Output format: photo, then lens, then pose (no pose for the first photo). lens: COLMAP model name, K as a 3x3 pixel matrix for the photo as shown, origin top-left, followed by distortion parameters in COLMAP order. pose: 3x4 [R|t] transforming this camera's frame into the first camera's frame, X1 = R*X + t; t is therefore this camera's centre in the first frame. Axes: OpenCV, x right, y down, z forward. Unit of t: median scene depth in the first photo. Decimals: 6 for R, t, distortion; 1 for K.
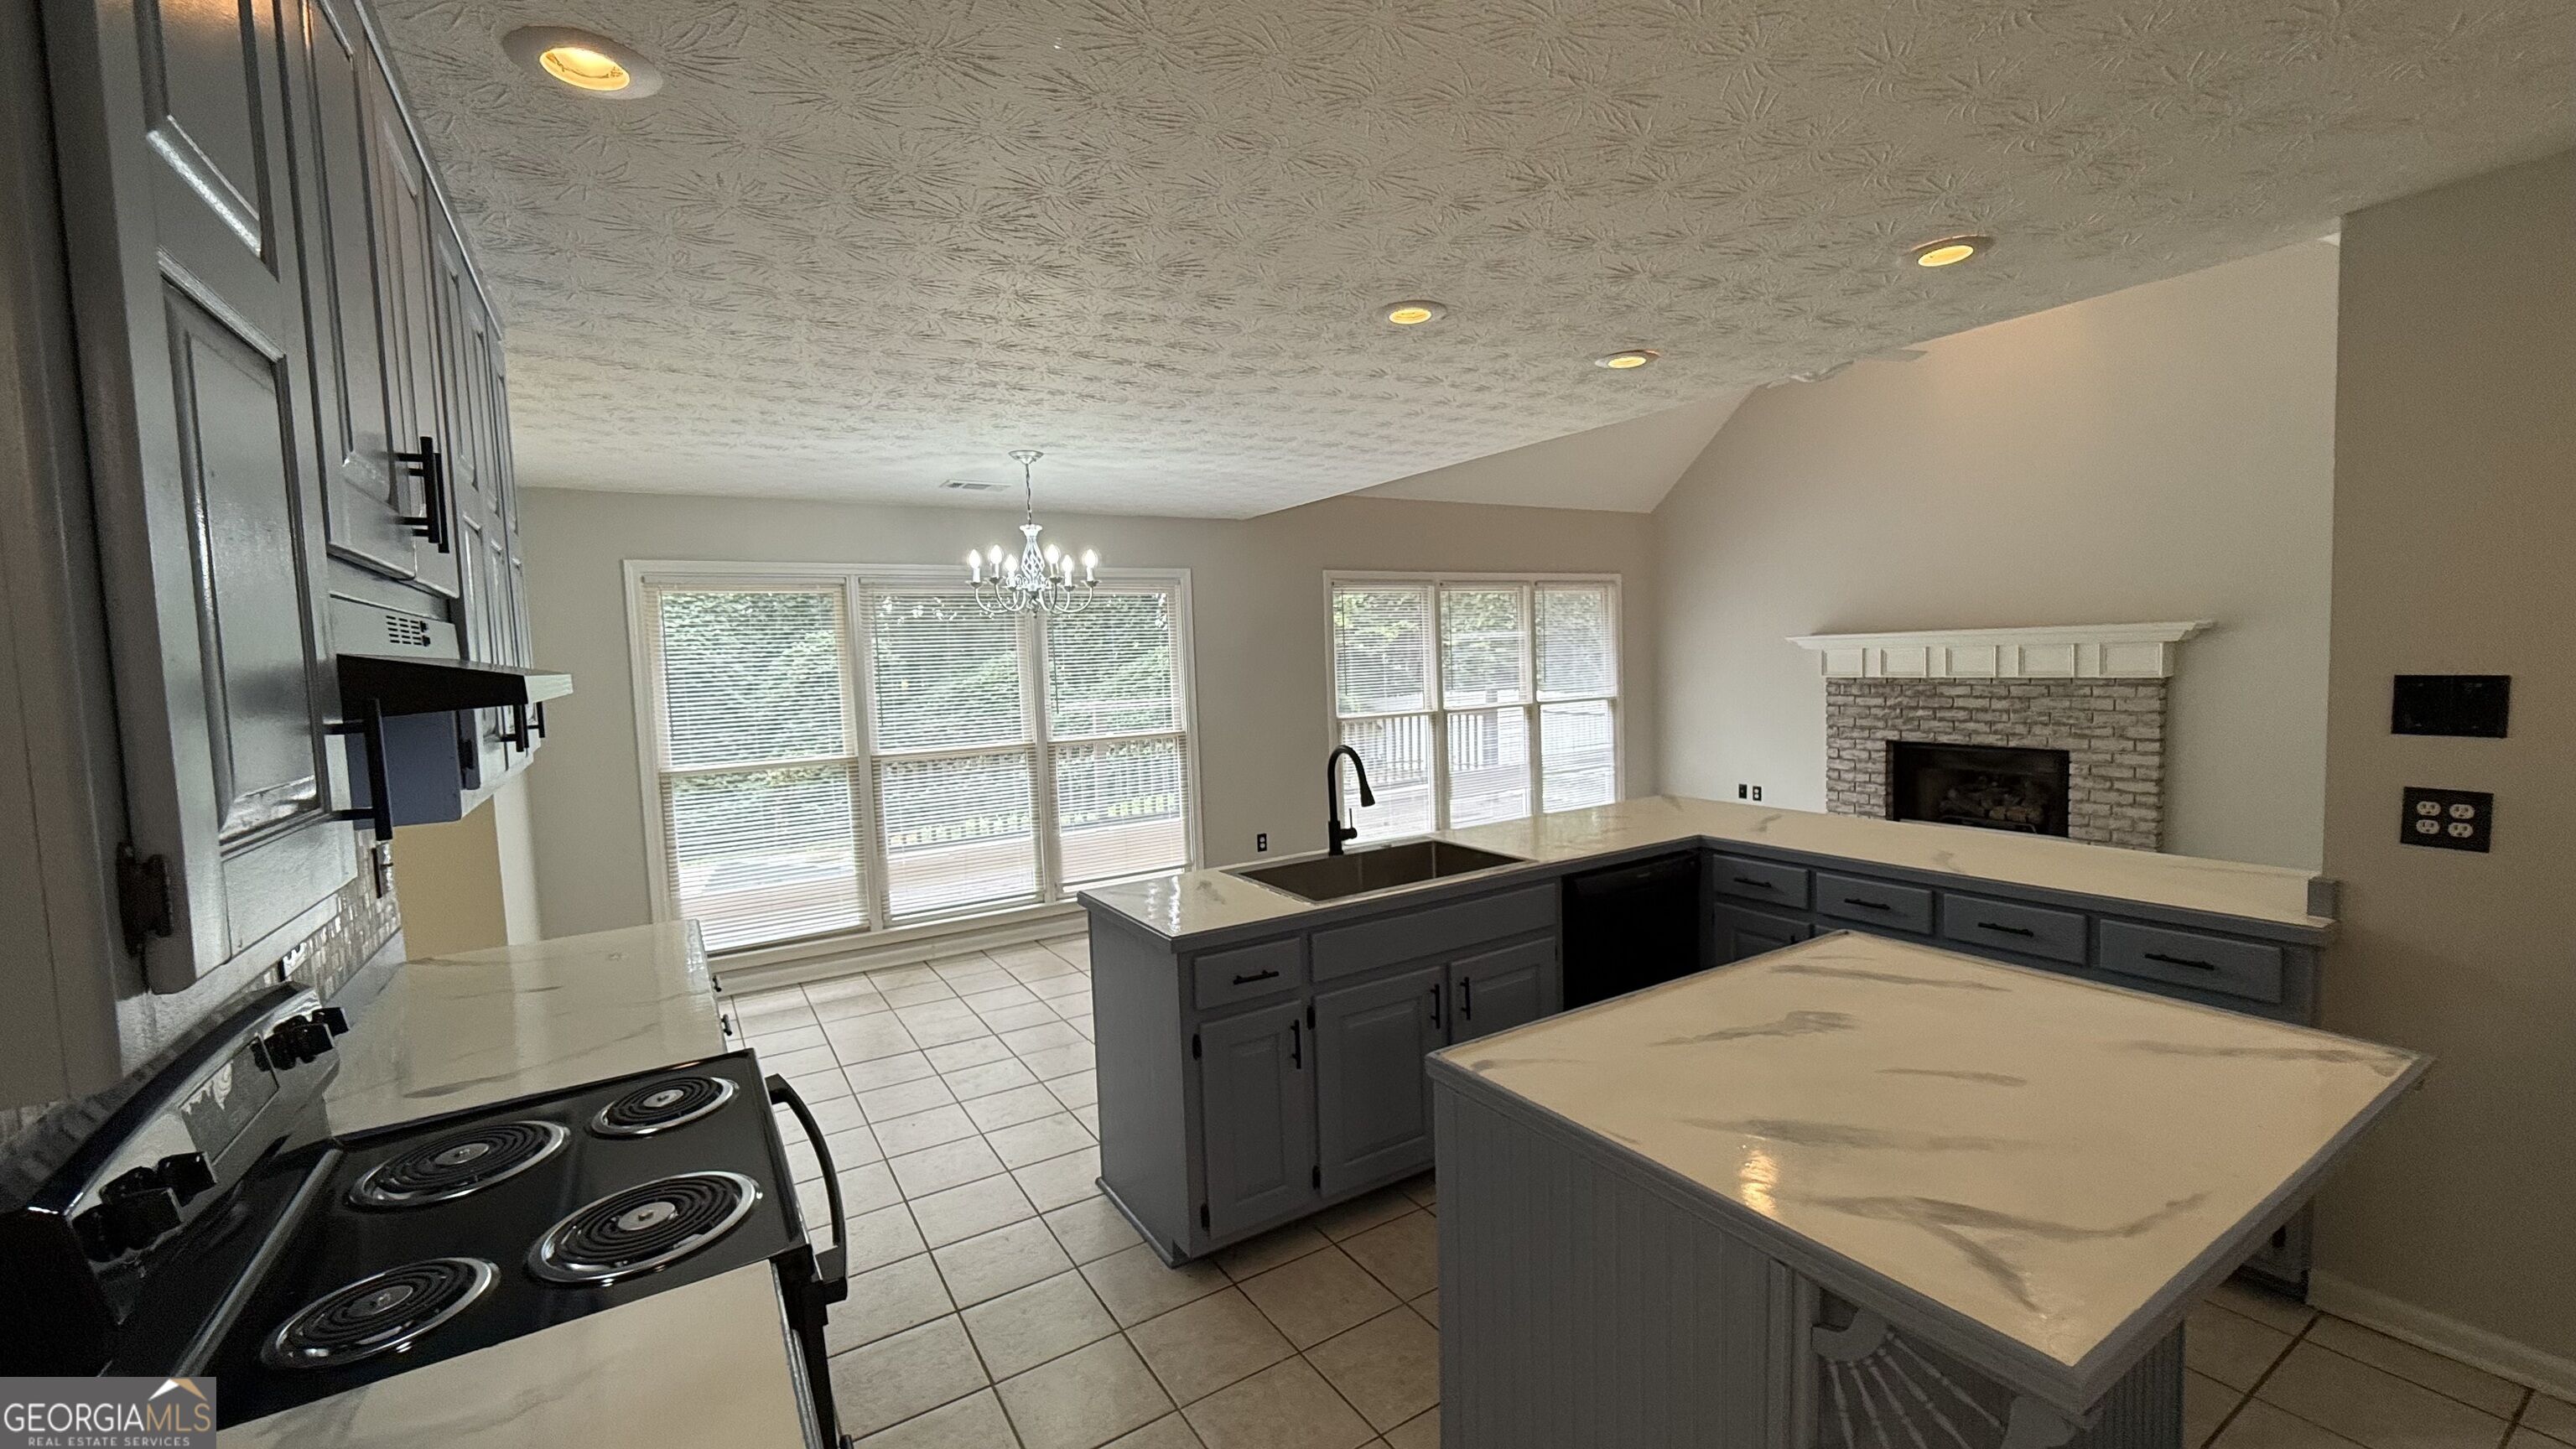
lens RADIAL K [[1024.4, 0, 1297.1], [0, 1024.4, 723.9], [0, 0, 1]] dist [0.000728, -0.000319]
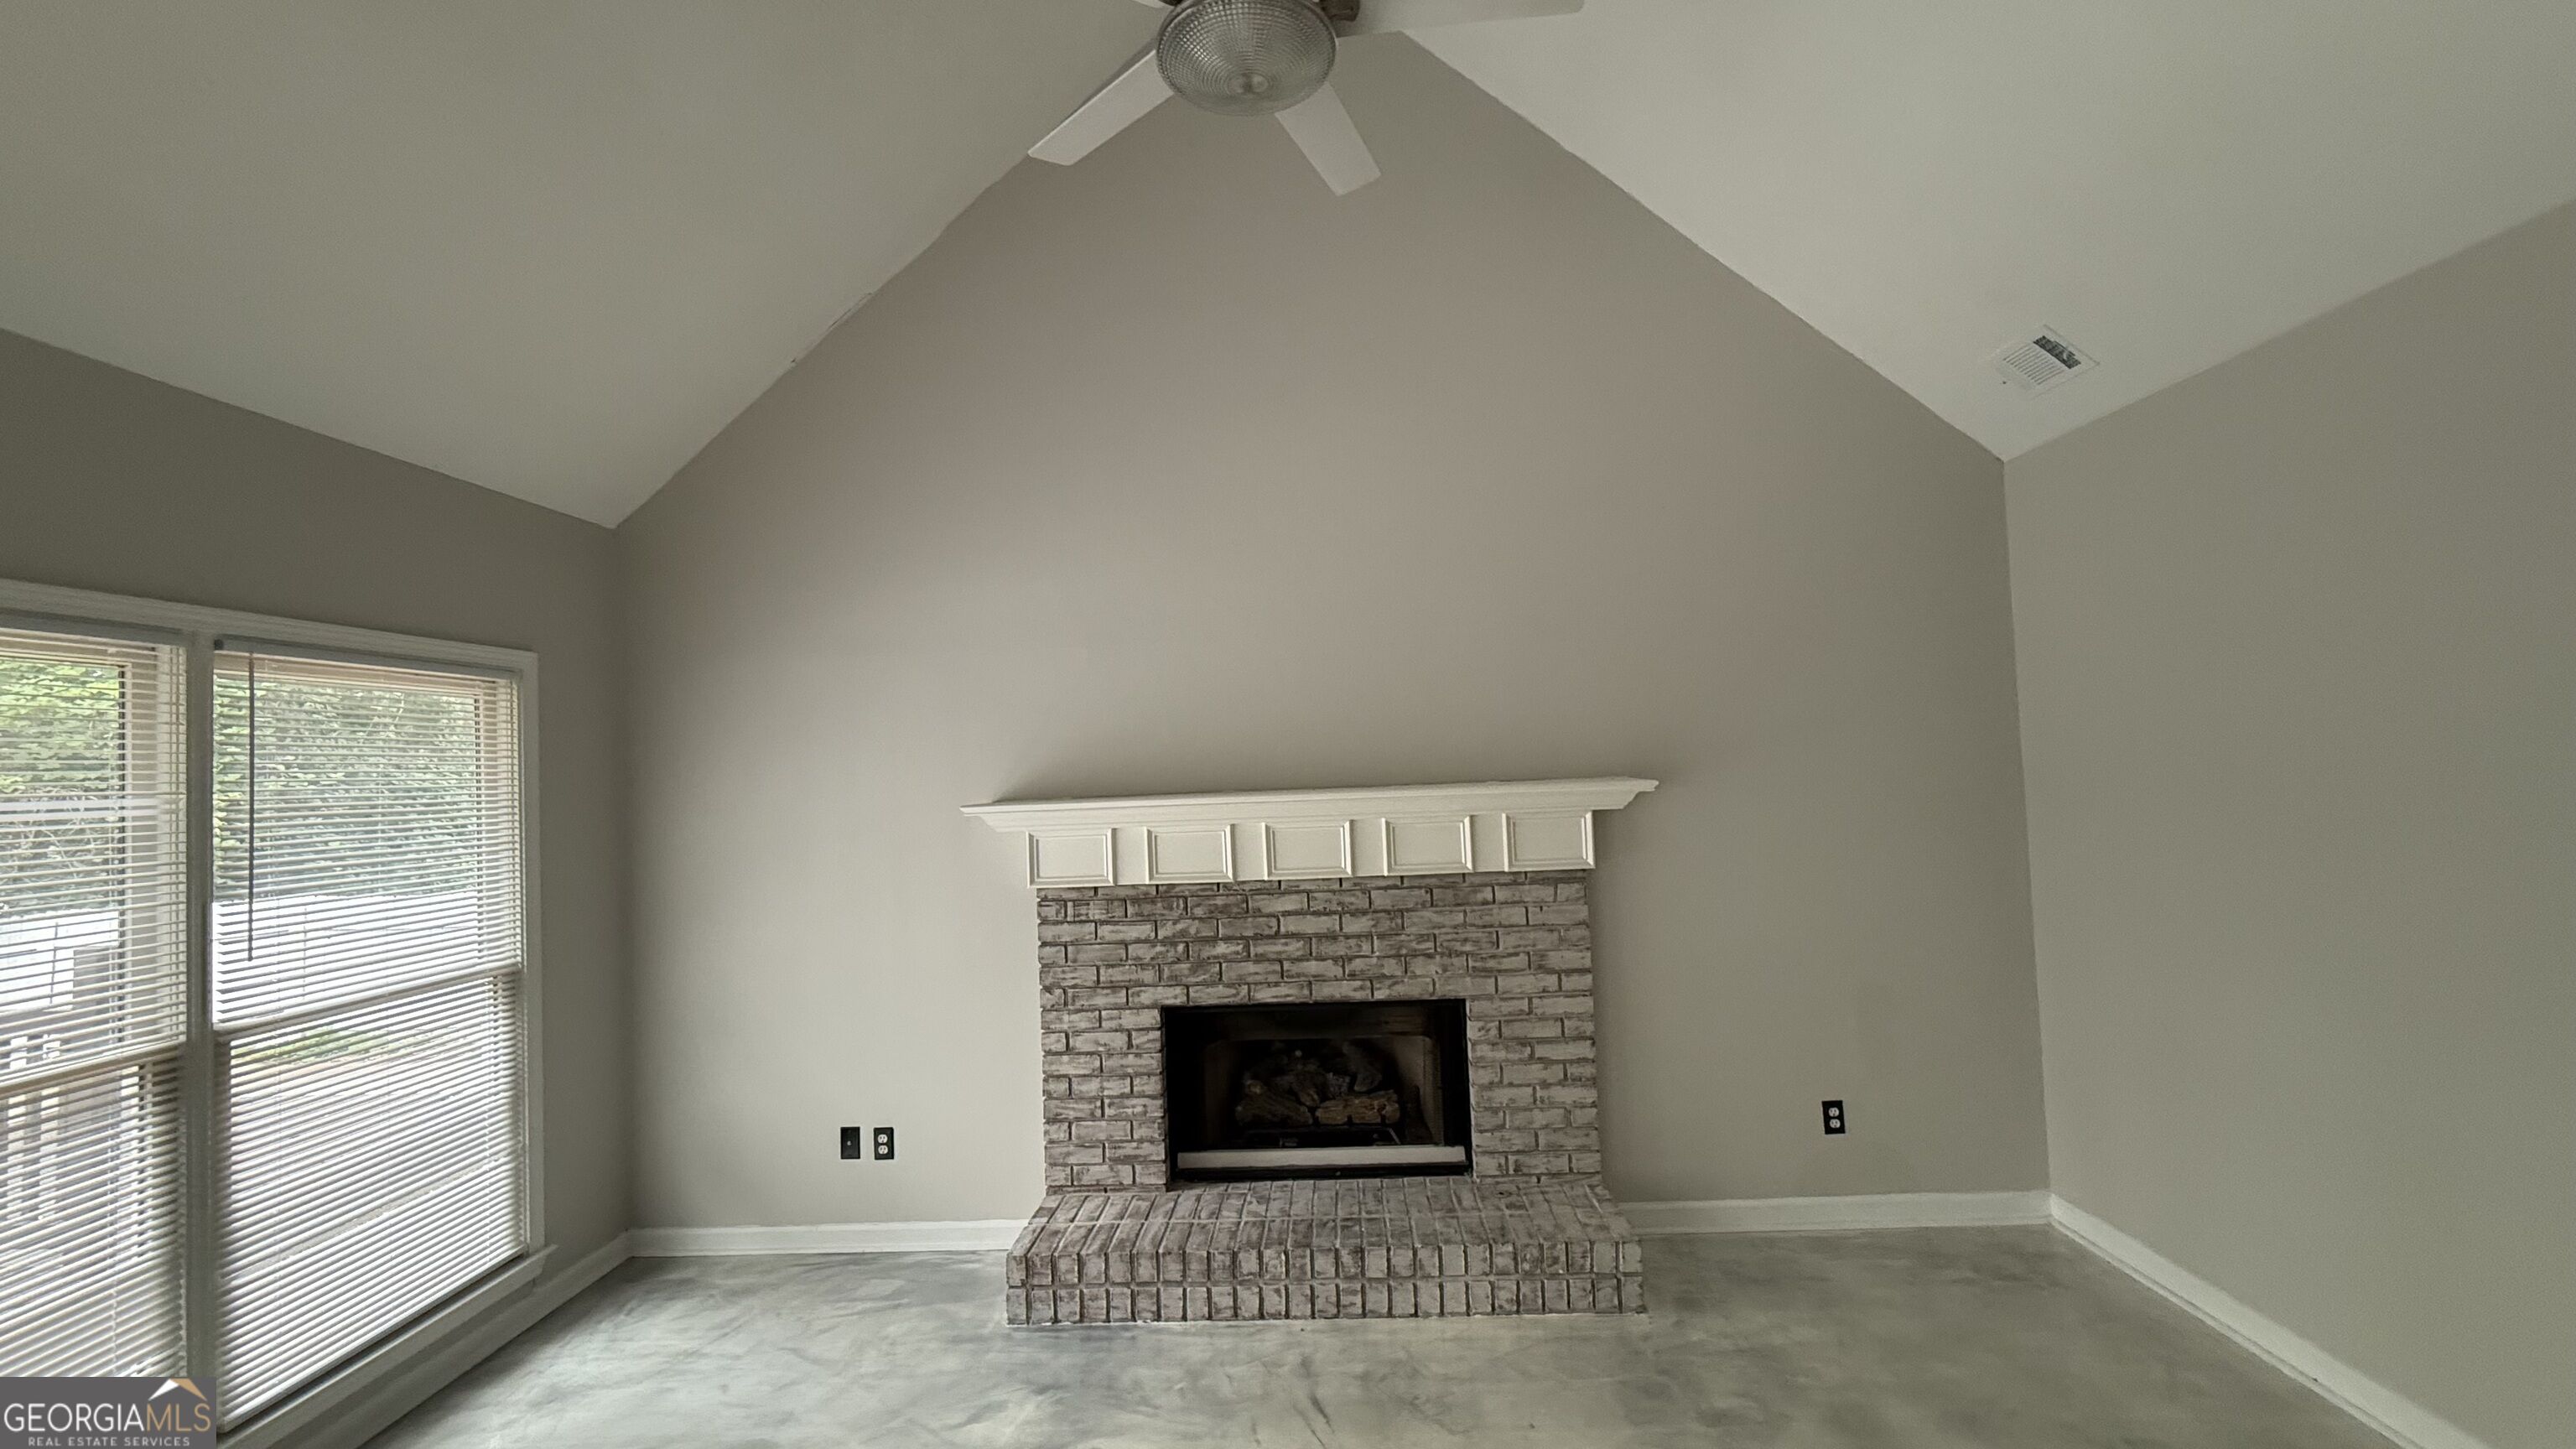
lens RADIAL K [[1024.4, 0, 1293.1], [0, 1024.4, 732.6], [0, 0, 1]] dist [0.000728, -0.000319]
pose [[0.567616, 0.046866, 0.821959, 0.300608], [0.075626, 0.991189, -0.108739, -0.095129], [-0.819813, 0.123884, 0.559070, 1.035664]]
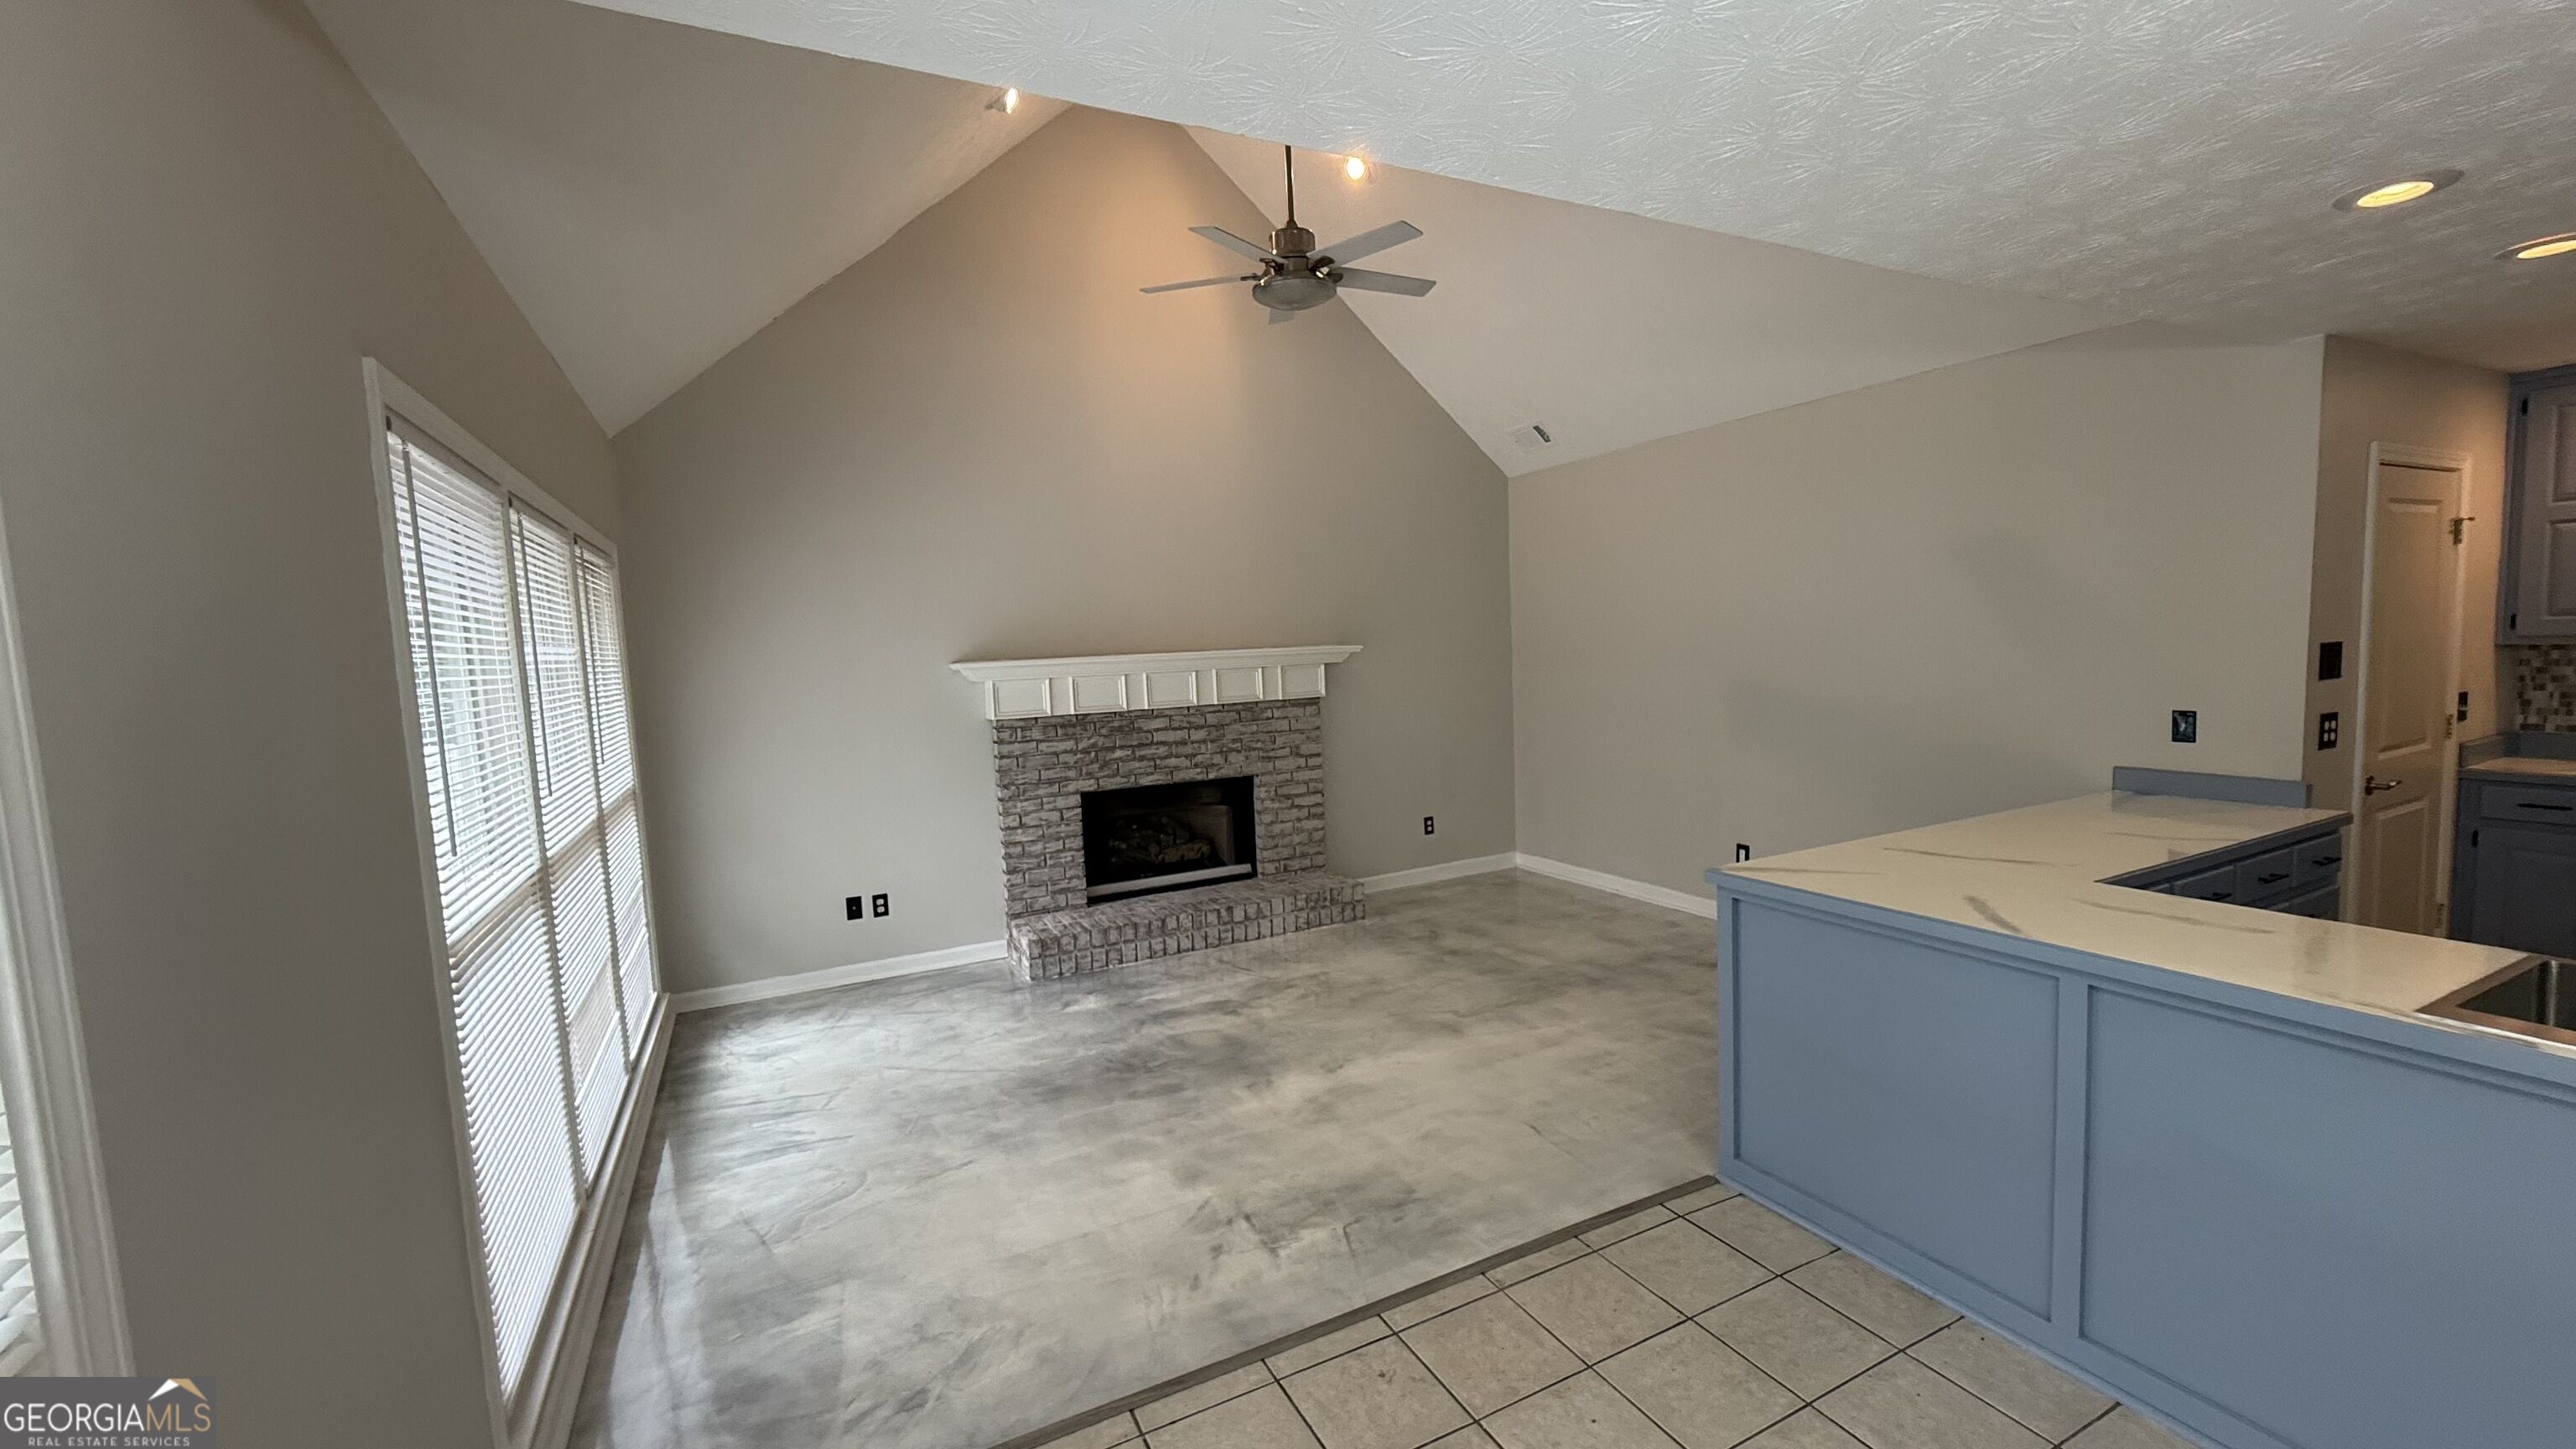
lens RADIAL K [[1024.4, 0, 1298.3], [0, 1024.4, 729.6], [0, 0, 1]] dist [0.000728, -0.000319]
pose [[0.089608, -0.050639, 0.994689, -0.315341], [0.109139, 0.993192, 0.040731, -0.075077], [-0.989979, 0.104910, 0.094525, 1.212329]]
